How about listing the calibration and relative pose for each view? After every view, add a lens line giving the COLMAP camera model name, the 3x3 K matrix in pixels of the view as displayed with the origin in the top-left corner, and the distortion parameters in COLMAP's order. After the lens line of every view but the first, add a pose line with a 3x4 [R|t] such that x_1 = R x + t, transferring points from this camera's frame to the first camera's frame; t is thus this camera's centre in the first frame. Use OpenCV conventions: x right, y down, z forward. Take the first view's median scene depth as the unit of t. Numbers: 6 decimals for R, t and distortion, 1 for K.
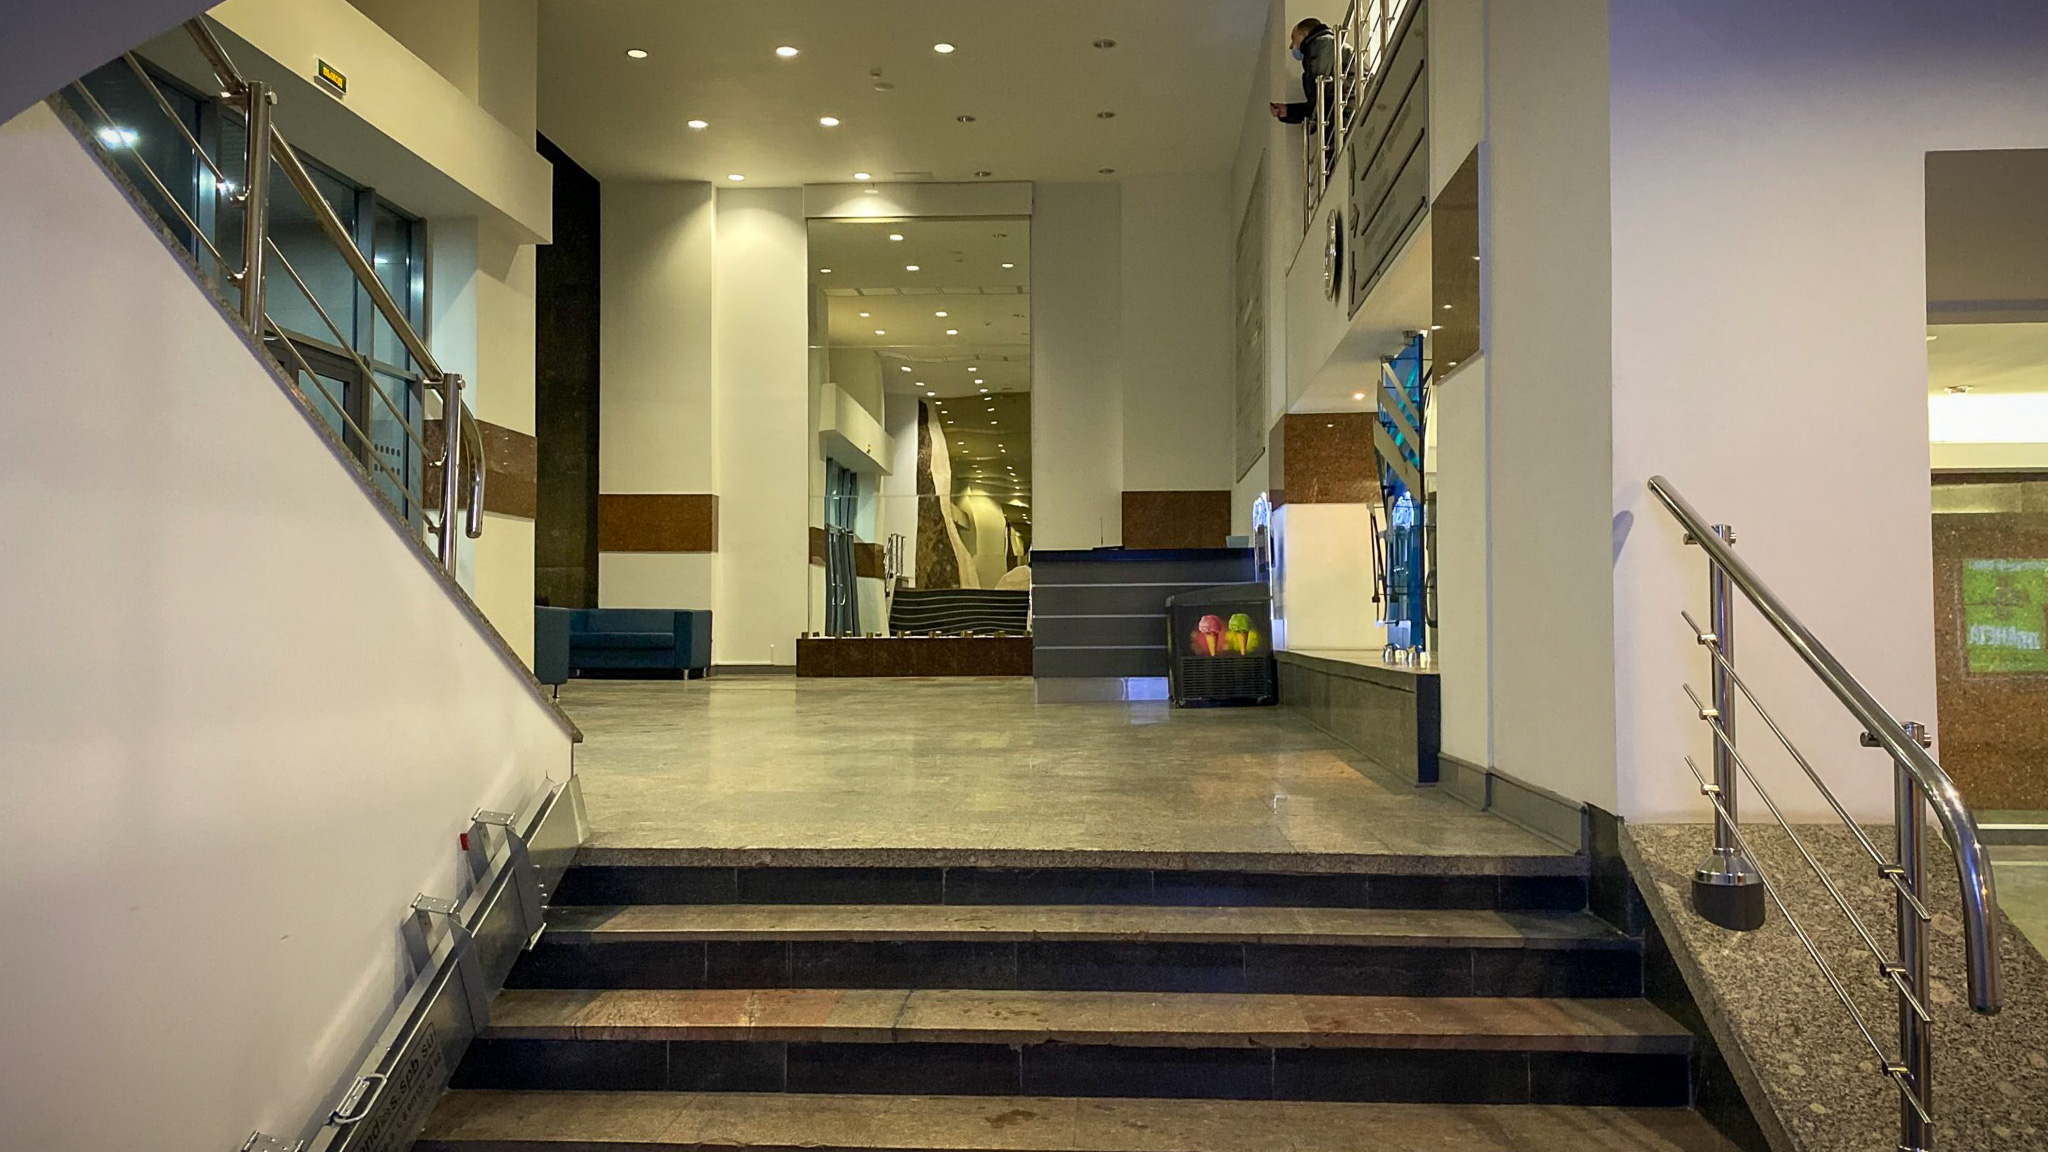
lens RADIAL K [[1557.0, 0, 1028.3], [0, 1557.0, 577.2], [0, 0, 1]] dist [0.026020, 0.004023]
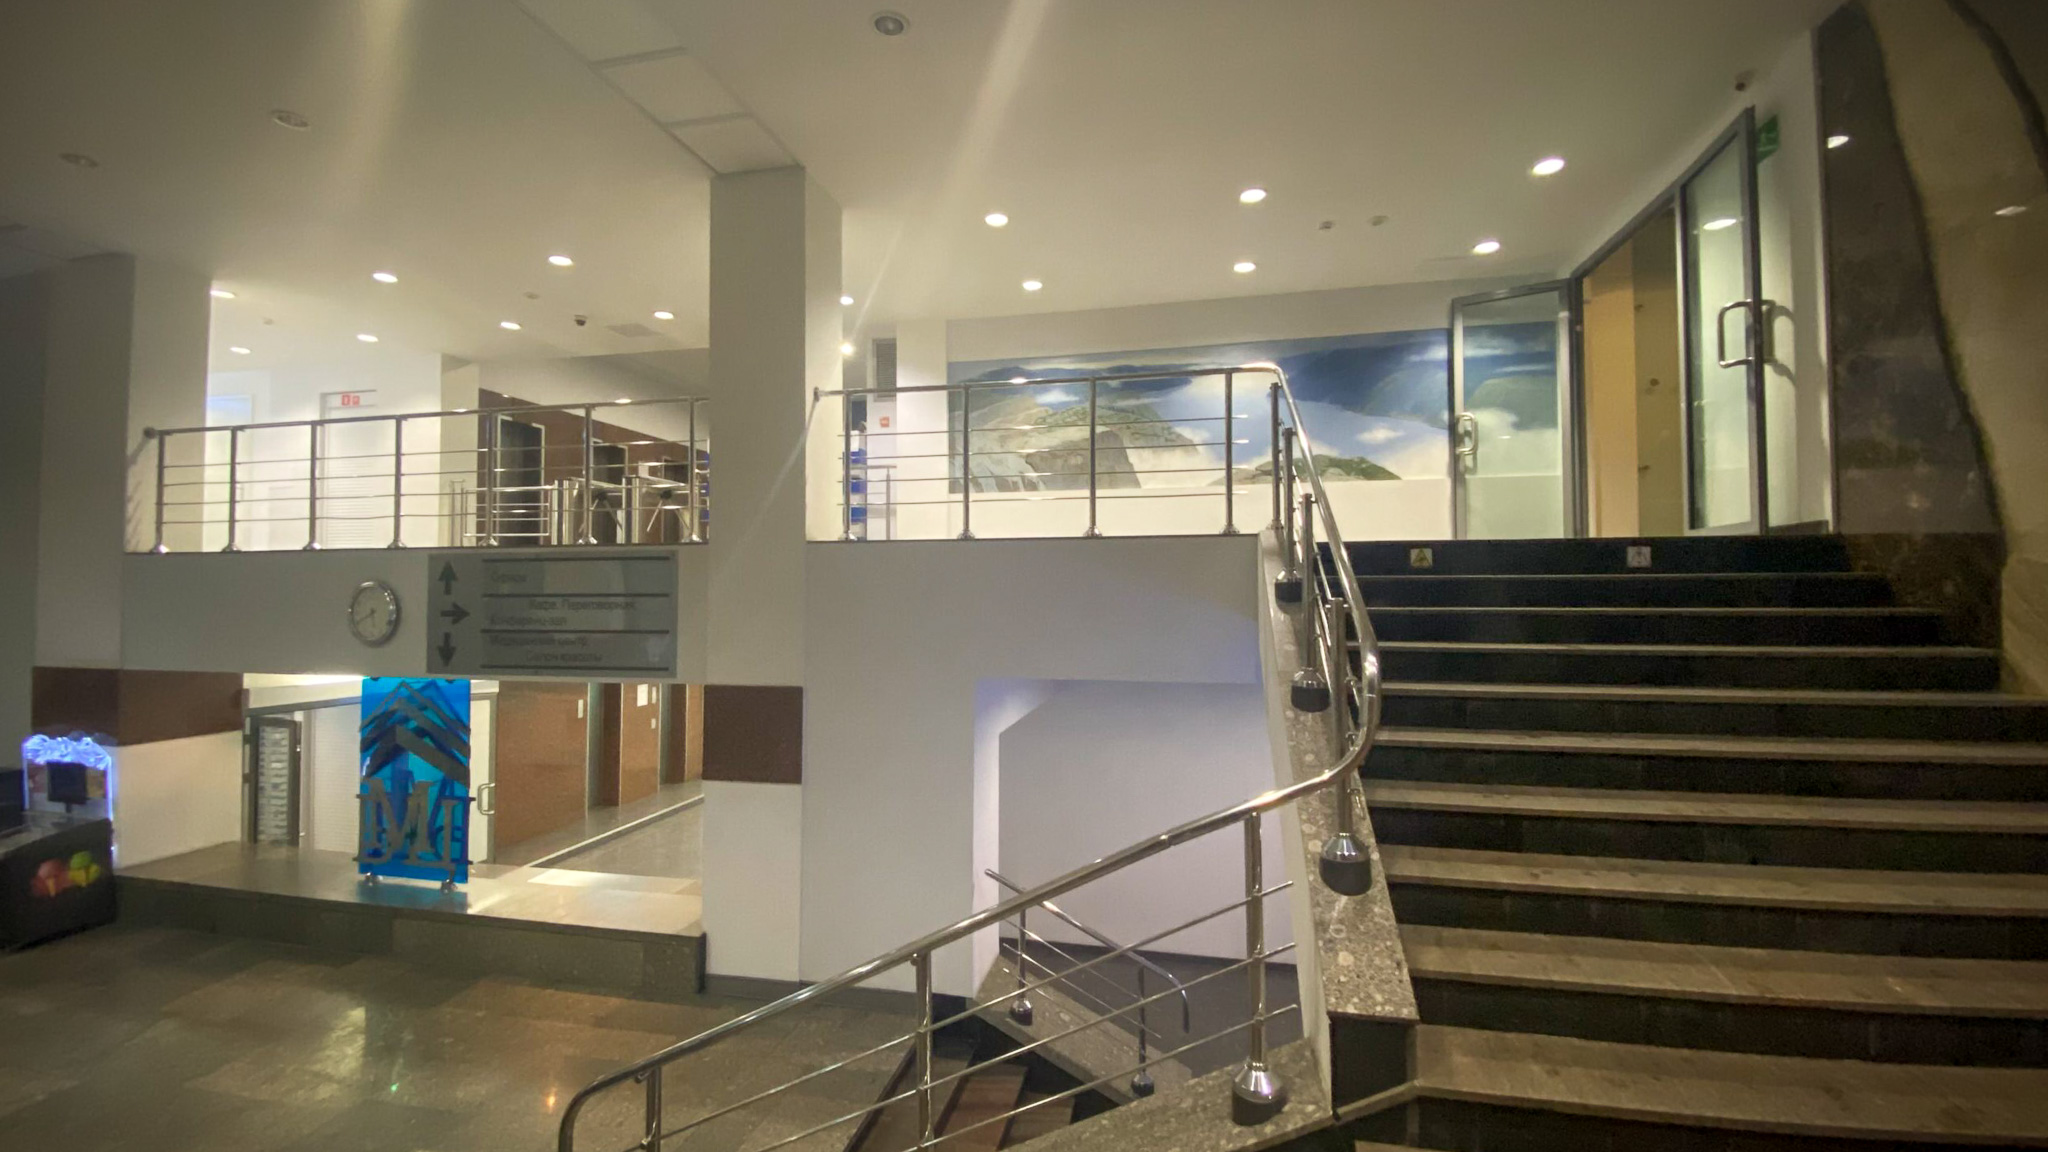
lens RADIAL K [[837.8, 0, 1020.9], [0, 837.8, 568.7], [0, 0, 1]] dist [0.010235, -0.017153]
pose [[0.149567, 0.038567, 0.987999, -0.229526], [-0.028849, 0.998984, -0.034628, -0.115790], [-0.988331, -0.023324, 0.150528, 0.155272]]
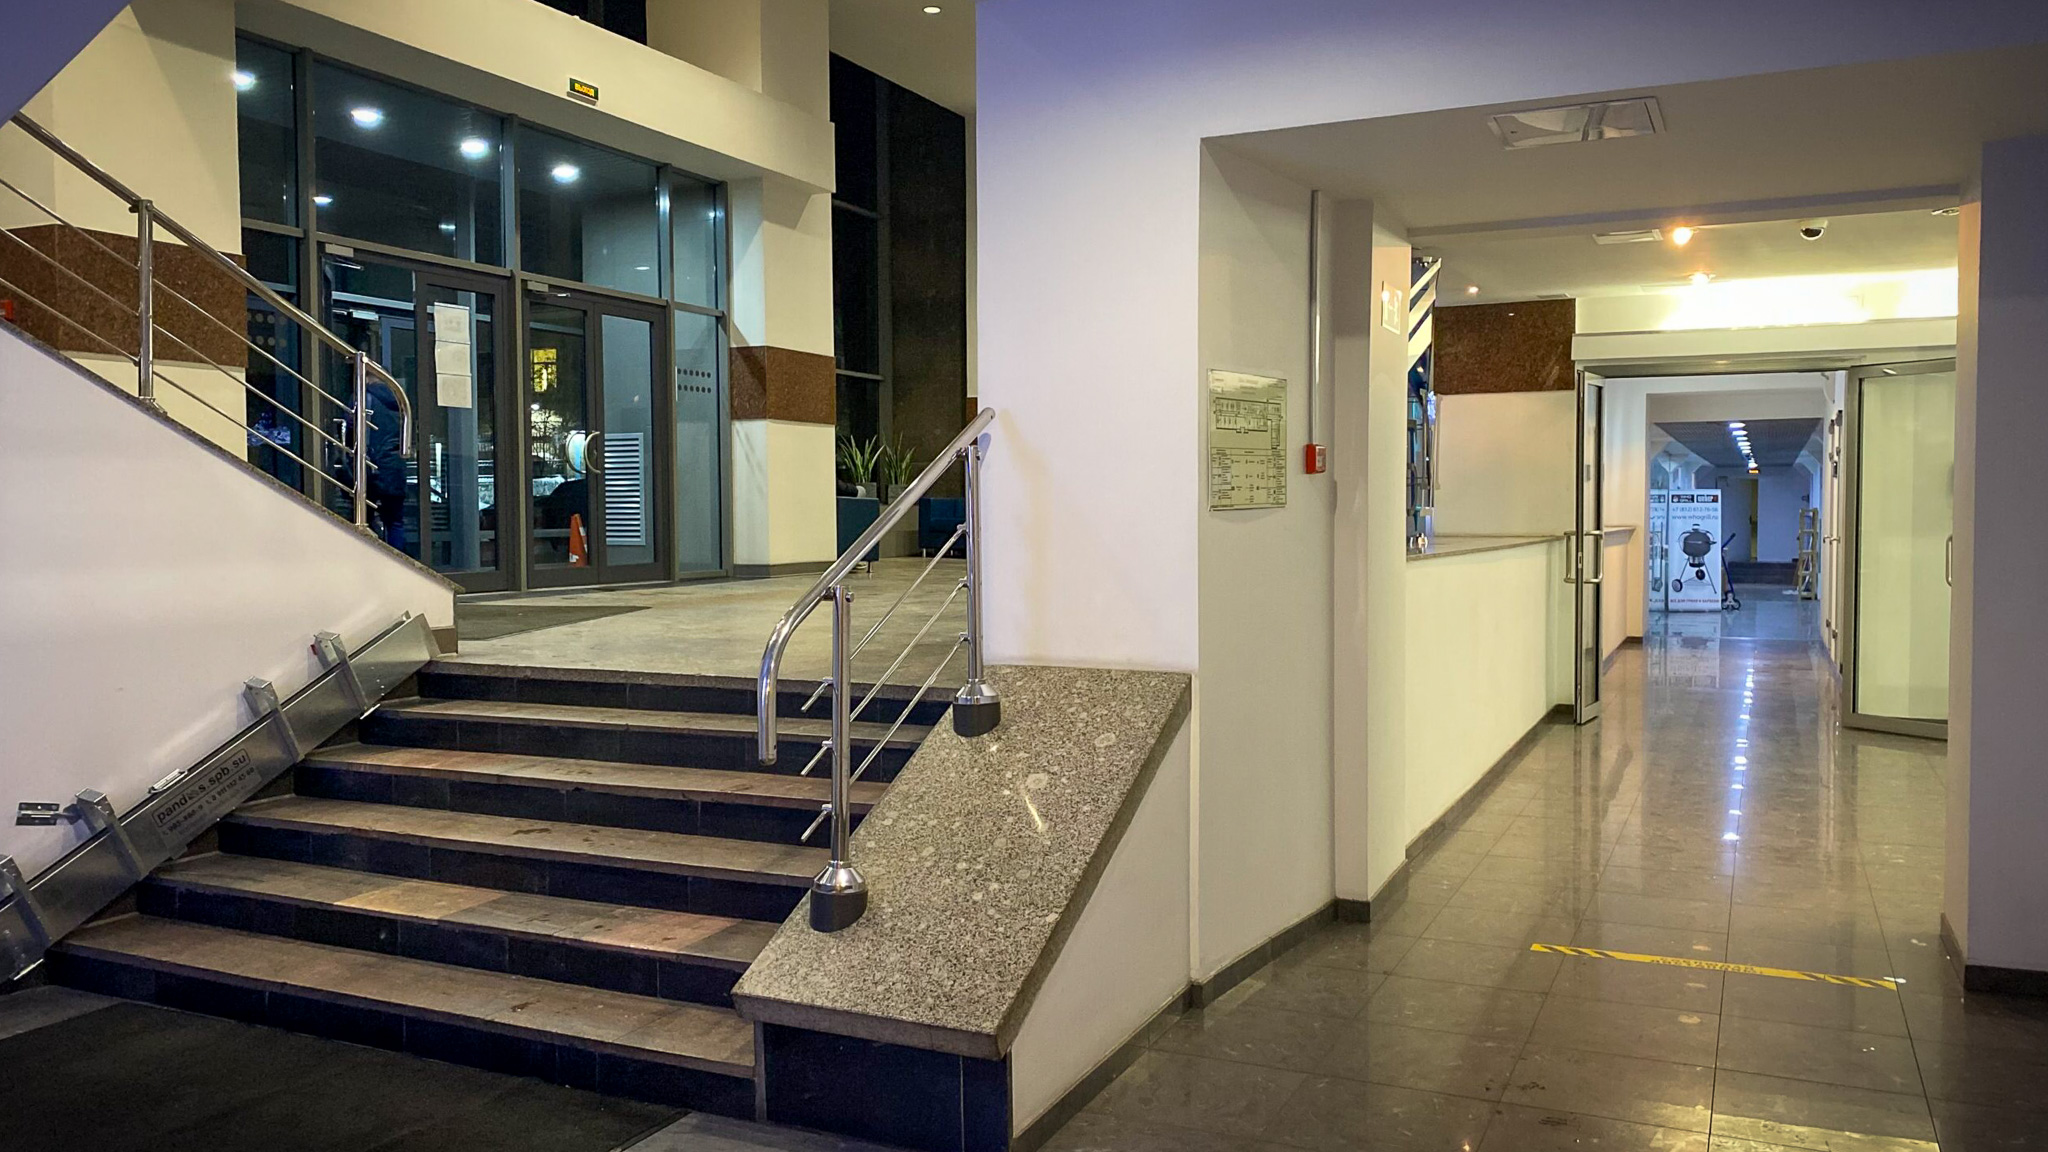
lens RADIAL K [[1536.6, 0, 1024.0], [0, 1536.6, 576.0], [0, 0, 1]] dist [0.089732, -0.000076]
pose [[0.928443, 0.016675, -0.371100, 0.195457], [0.010619, 0.997392, 0.071385, -0.002754], [0.371323, -0.070218, 0.925845, -0.046196]]
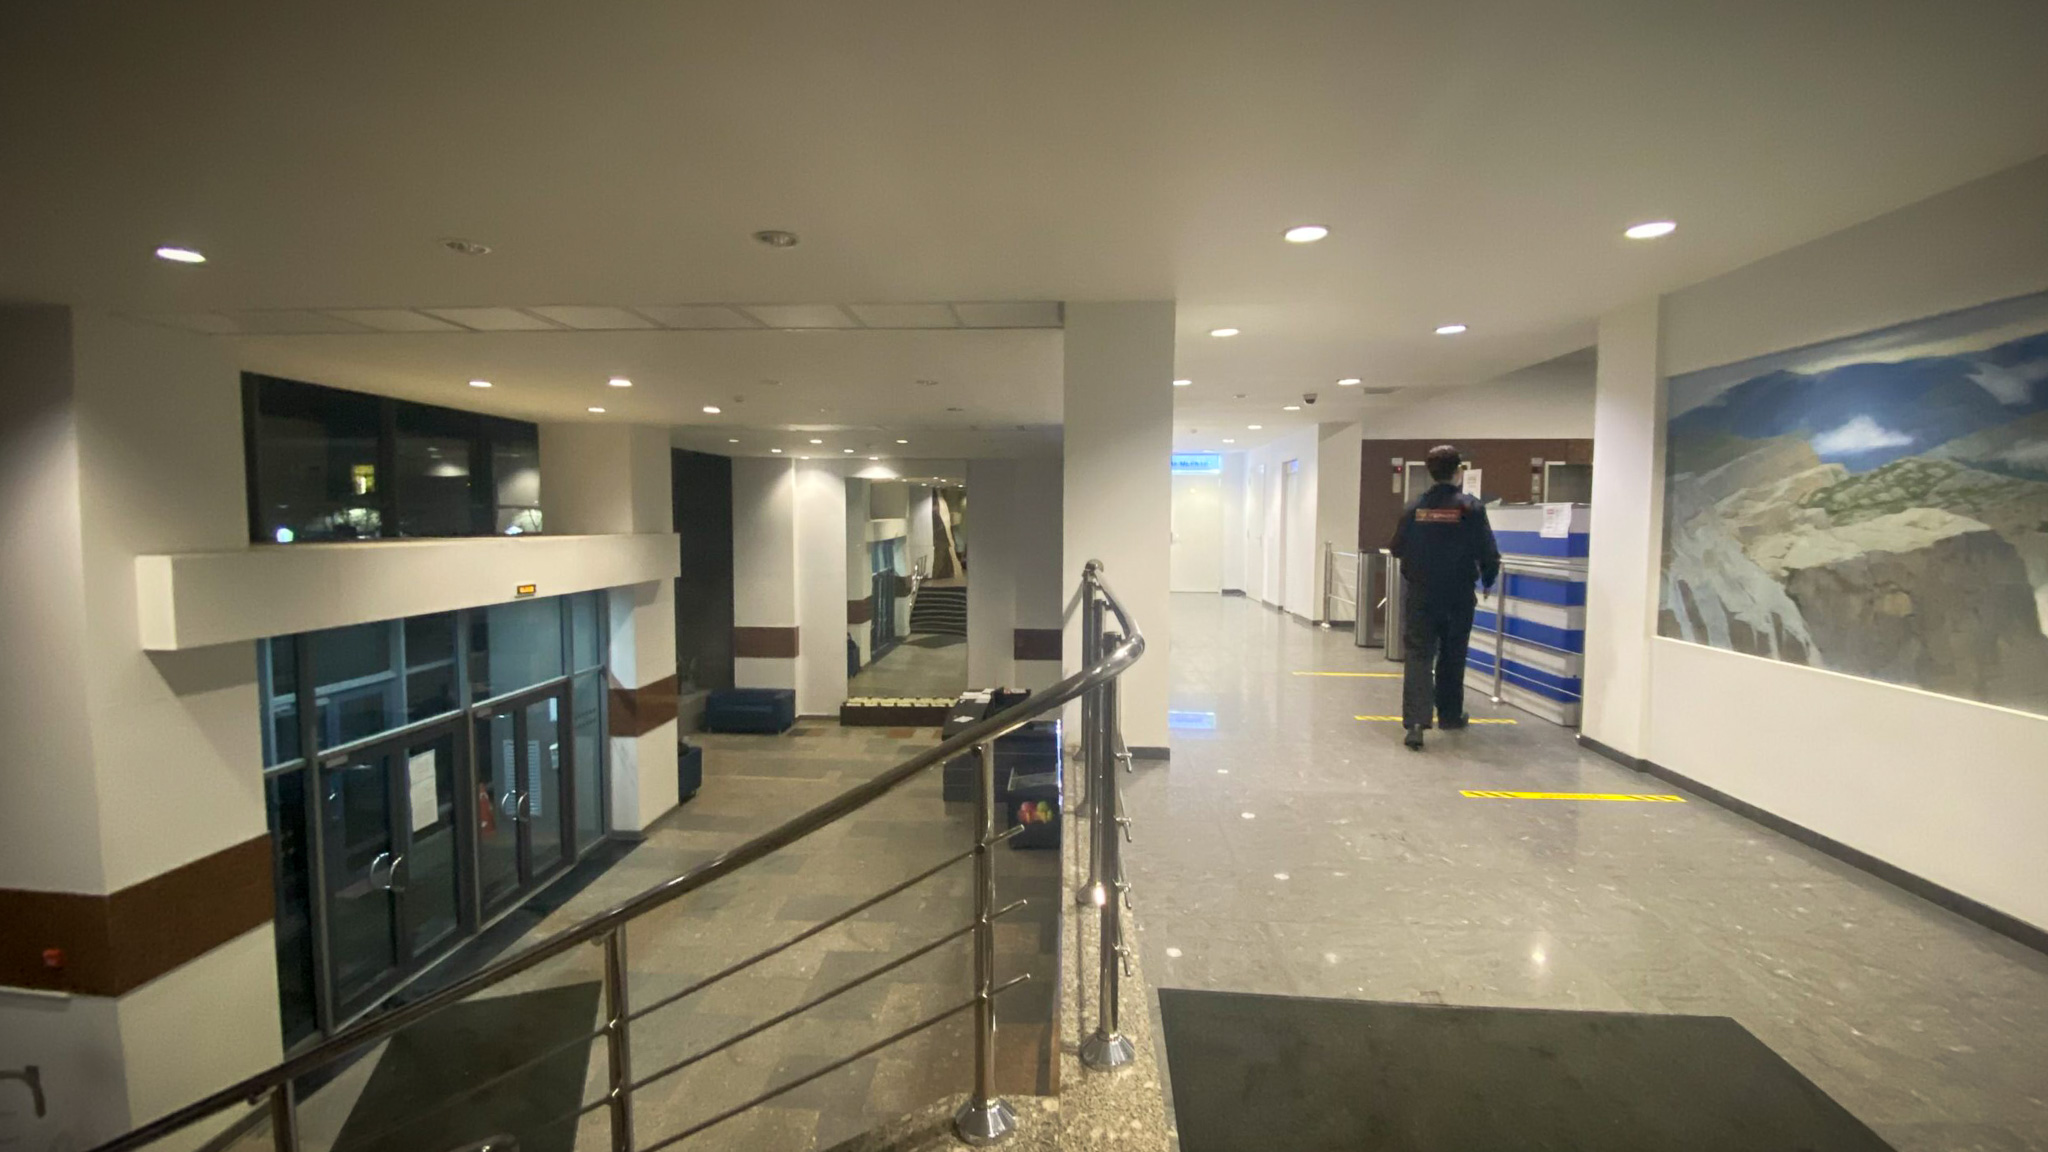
lens RADIAL K [[817.8, 0, 1024.0], [0, 817.8, 576.0], [0, 0, 1]] dist [0.006150, -0.016095]
pose [[0.999890, 0.005827, 0.013626, 0.062572], [-0.007079, 0.995574, 0.093714, -0.219134], [-0.013020, -0.093800, 0.995506, 0.023528]]
